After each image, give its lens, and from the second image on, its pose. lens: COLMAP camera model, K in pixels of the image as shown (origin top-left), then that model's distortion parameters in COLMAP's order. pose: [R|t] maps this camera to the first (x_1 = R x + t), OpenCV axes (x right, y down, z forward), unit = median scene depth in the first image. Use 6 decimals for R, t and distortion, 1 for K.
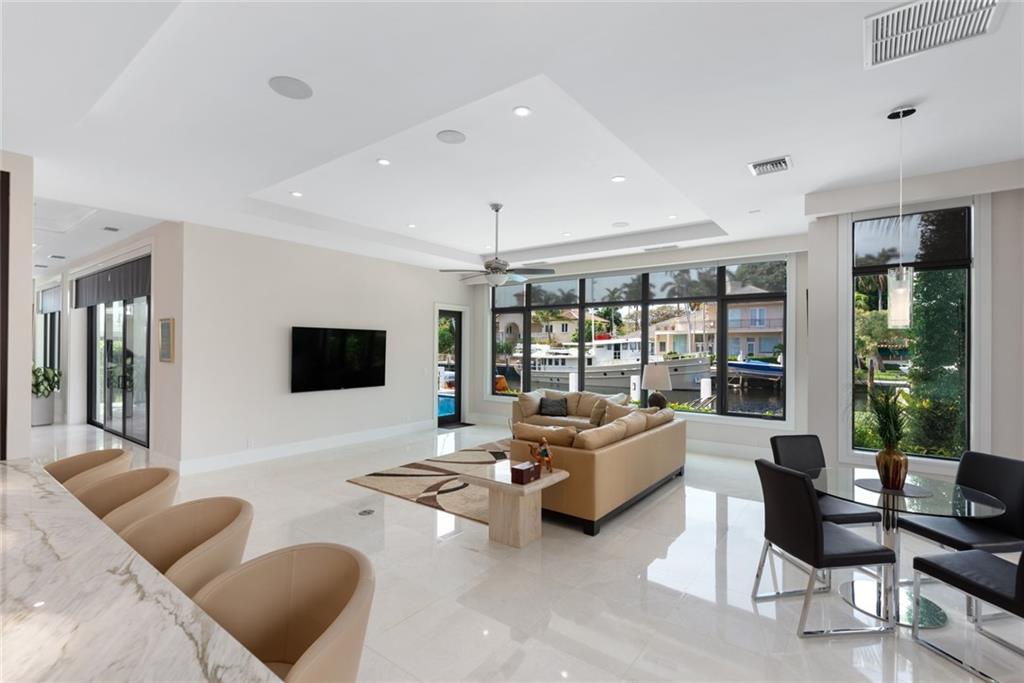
lens RADIAL K [[466.1, 0, 507.6], [0, 466.1, 344.8], [0, 0, 1]] dist [0.000004, 0.000845]
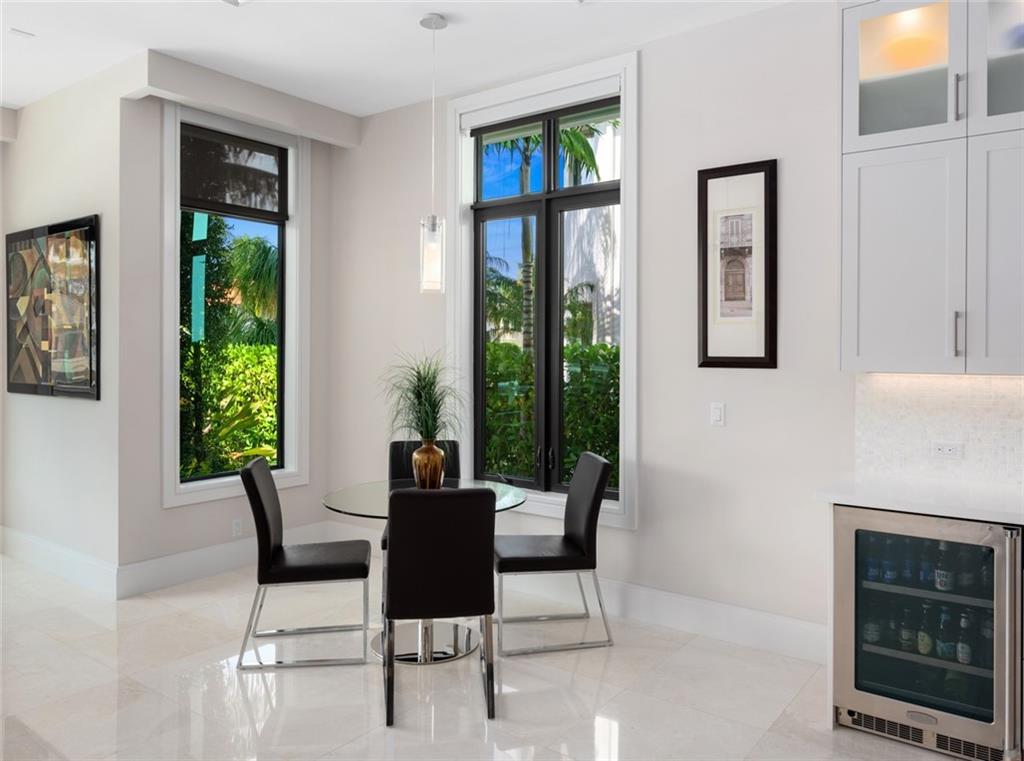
lens RADIAL K [[767.6, 0, 522.8], [0, 767.6, 338.9], [0, 0, 1]] dist [-0.000212, -0.000150]
pose [[-0.013194, 0.008245, 0.999879, -0.186714], [-0.009258, 0.999922, -0.008368, 0.021750], [-0.999870, -0.009368, -0.013116, 0.338502]]
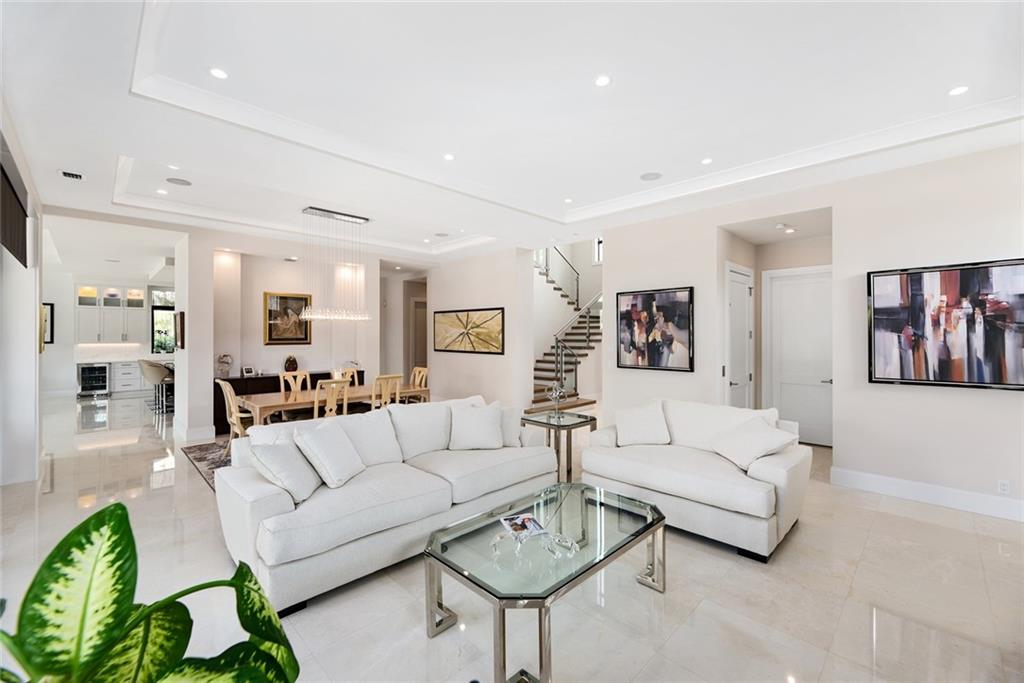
lens RADIAL K [[419.5, 0, 523.6], [0, 419.5, 335.3], [0, 0, 1]] dist [0.004446, -0.002864]
pose [[-0.992481, -0.008600, 0.122097, -1.453640], [-0.009051, 0.999954, -0.003138, -0.002603], [-0.122065, -0.004220, -0.992513, 1.389367]]
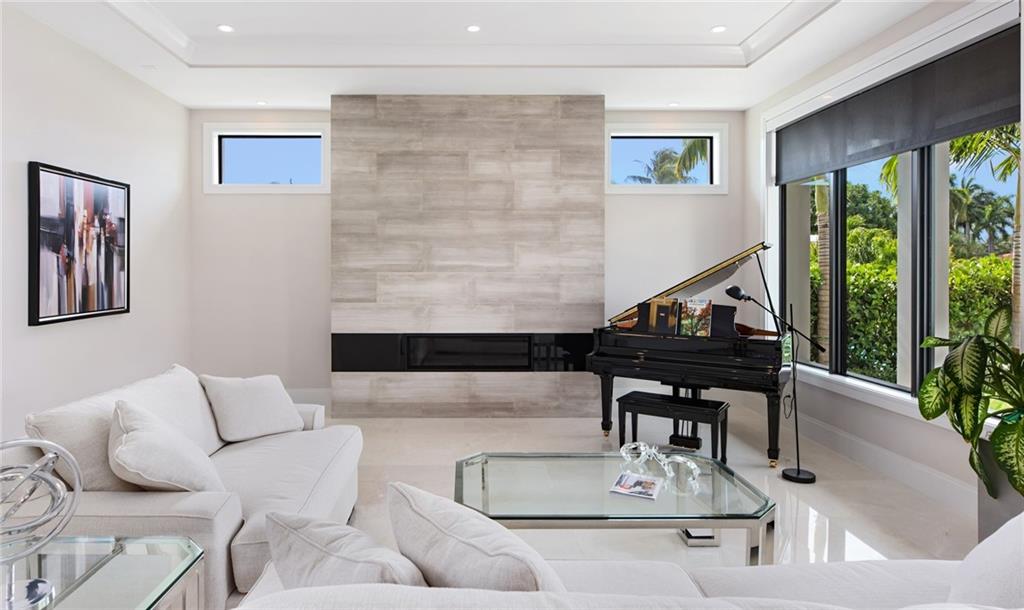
lens RADIAL K [[585.1, 0, 464.6], [0, 585.1, 273.7], [0, 0, 1]] dist [-0.006642, 0.000408]
pose [[0.604998, -0.004232, -0.796216, -1.183396], [0.008906, 0.999959, 0.001452, 0.010636], [0.796177, -0.007969, 0.605011, 0.747159]]
